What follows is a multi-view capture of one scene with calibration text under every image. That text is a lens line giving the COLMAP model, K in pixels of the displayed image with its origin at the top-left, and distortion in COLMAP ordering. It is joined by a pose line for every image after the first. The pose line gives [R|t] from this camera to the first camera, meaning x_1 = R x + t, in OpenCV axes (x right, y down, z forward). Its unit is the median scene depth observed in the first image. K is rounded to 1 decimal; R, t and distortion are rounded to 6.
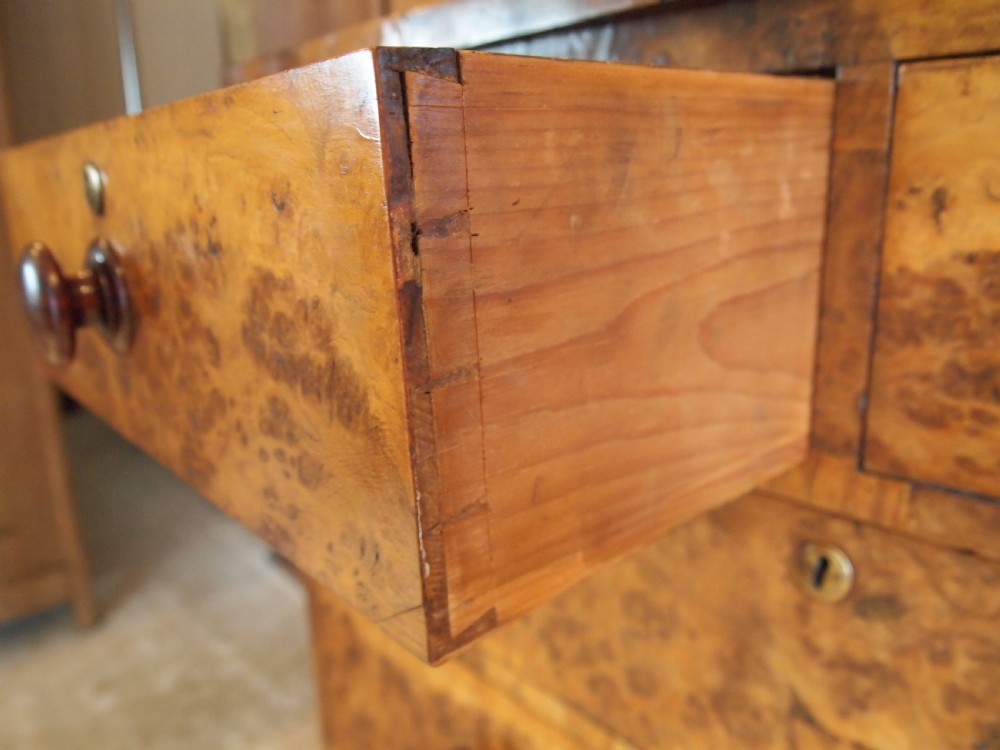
lens RADIAL K [[785.6, 0, 503.0], [0, 785.6, 379.0], [0, 0, 1]] dist [-0.039135, -0.001993]
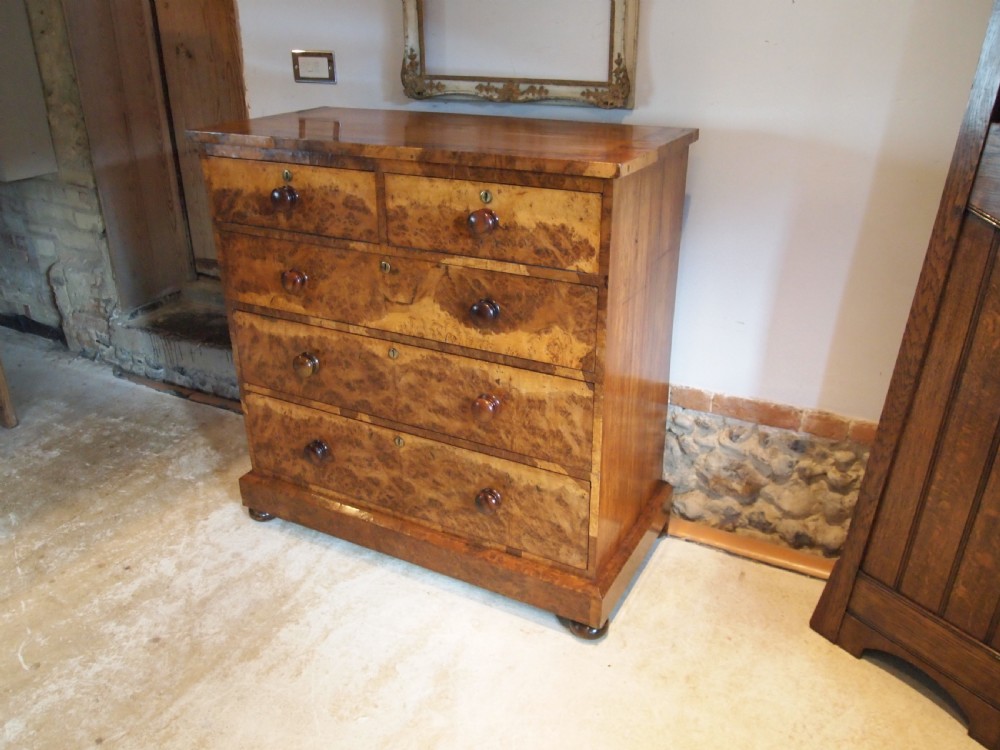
lens RADIAL K [[801.9, 0, 504.5], [0, 801.9, 377.4], [0, 0, 1]] dist [-0.042010, -0.003820]
pose [[0.933403, -0.134718, 0.332579, -0.665110], [0.074077, 0.979226, 0.188754, 0.022891], [-0.351099, -0.151547, 0.923993, -4.020392]]
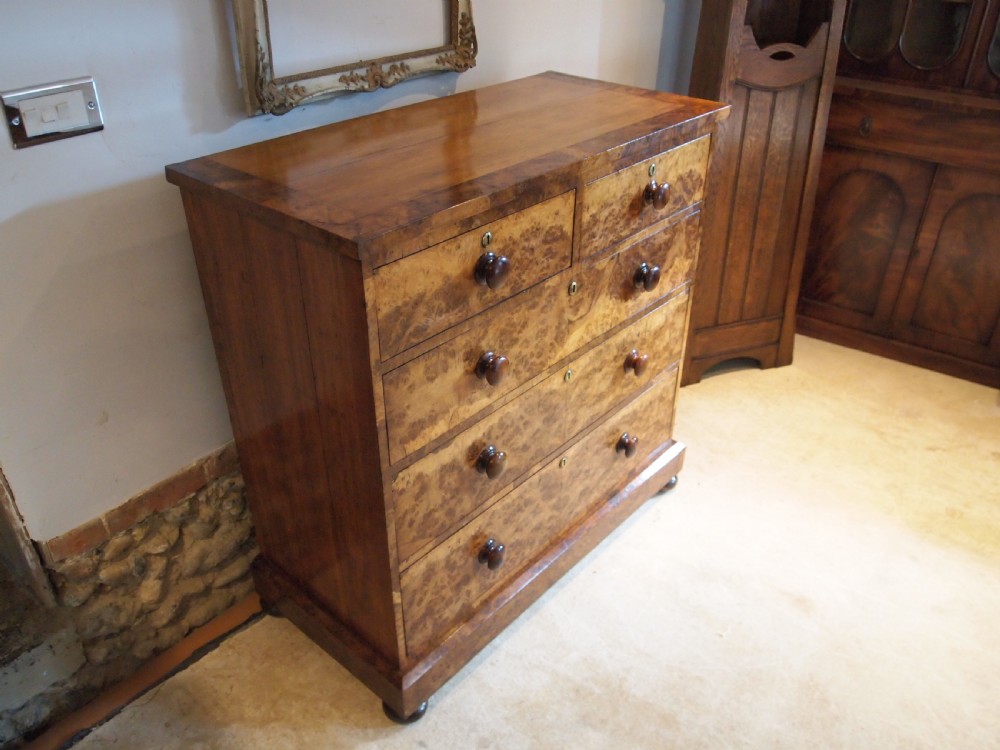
lens RADIAL K [[805.2, 0, 500.0], [0, 805.2, 375.0], [0, 0, 1]] dist [-0.044717, 0.008023]
pose [[-0.131303, -0.506228, 0.852346, -3.643011], [0.238950, 0.818278, 0.522804, -1.821949], [-0.962113, 0.272314, 0.013521, 1.430308]]
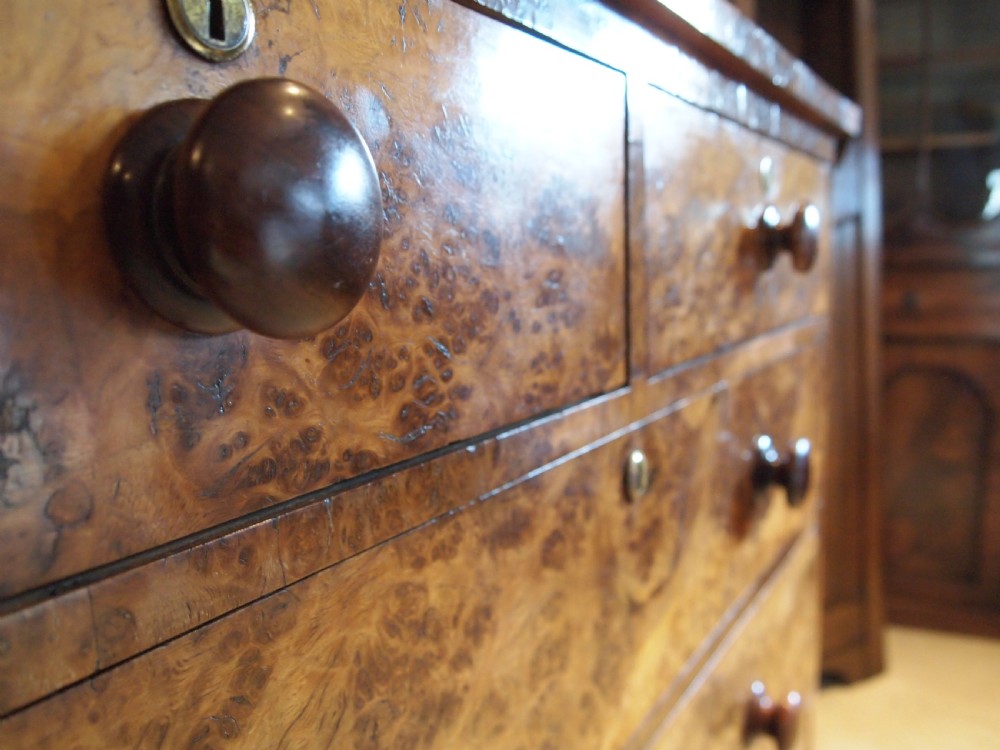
lens RADIAL K [[785.6, 0, 503.0], [0, 785.6, 379.0], [0, 0, 1]] dist [-0.039135, -0.001993]
pose [[-0.270217, -0.112262, 0.956232, -0.687868], [0.272766, 0.943562, 0.187854, -0.184940], [-0.923353, 0.311589, -0.224345, 1.378279]]
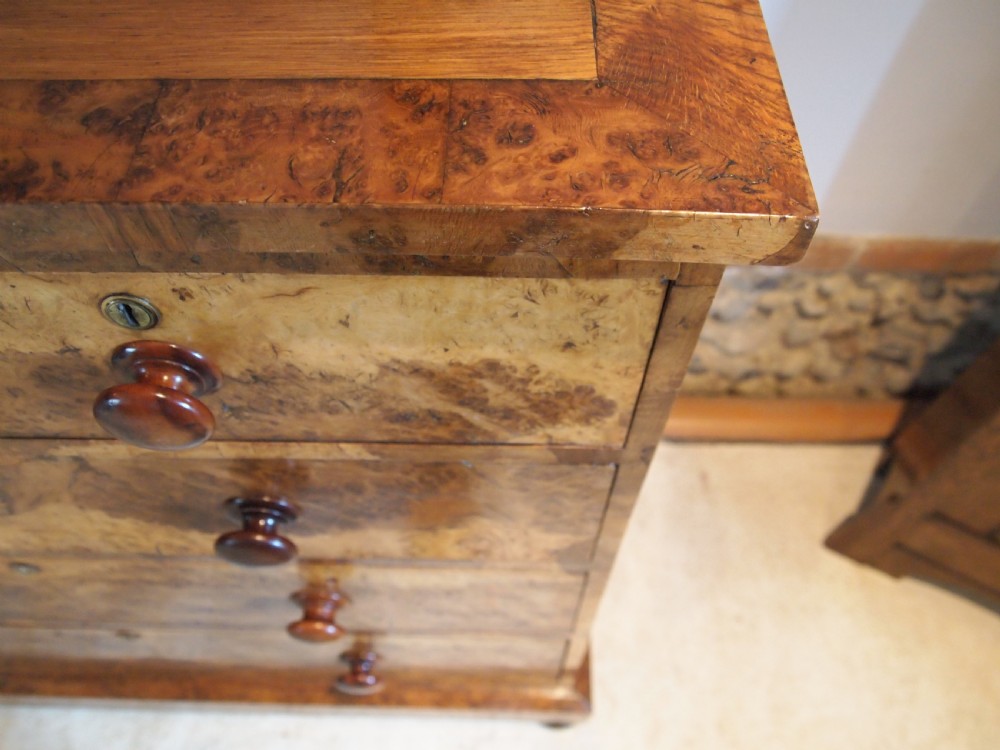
lens RADIAL K [[785.6, 0, 503.0], [0, 785.6, 379.0], [0, 0, 1]] dist [-0.039135, -0.001993]
pose [[0.668465, -0.617796, 0.414104, 0.715265], [0.167685, 0.667638, 0.725356, -0.726248], [-0.724594, -0.415436, 0.549888, -0.643650]]
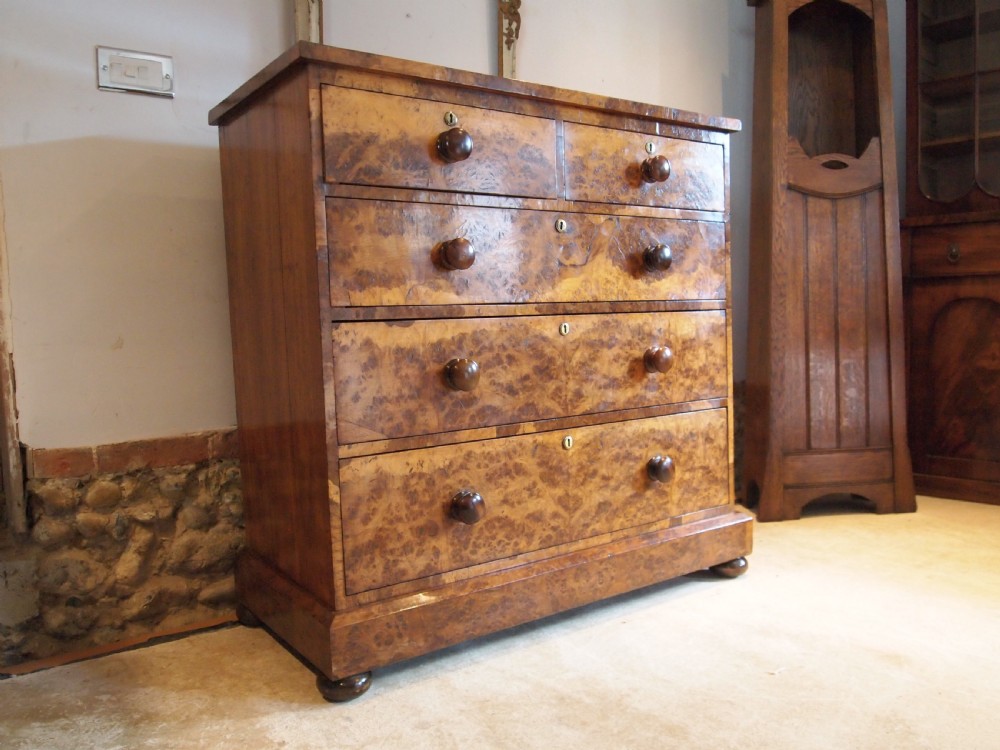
lens RADIAL K [[801.9, 0, 504.5], [0, 801.9, 377.4], [0, 0, 1]] dist [-0.042010, -0.003820]
pose [[0.099408, -0.056645, 0.993433, -4.188479], [0.271981, 0.961906, 0.027632, 0.851490], [-0.957154, 0.267448, 0.111028, 0.997064]]
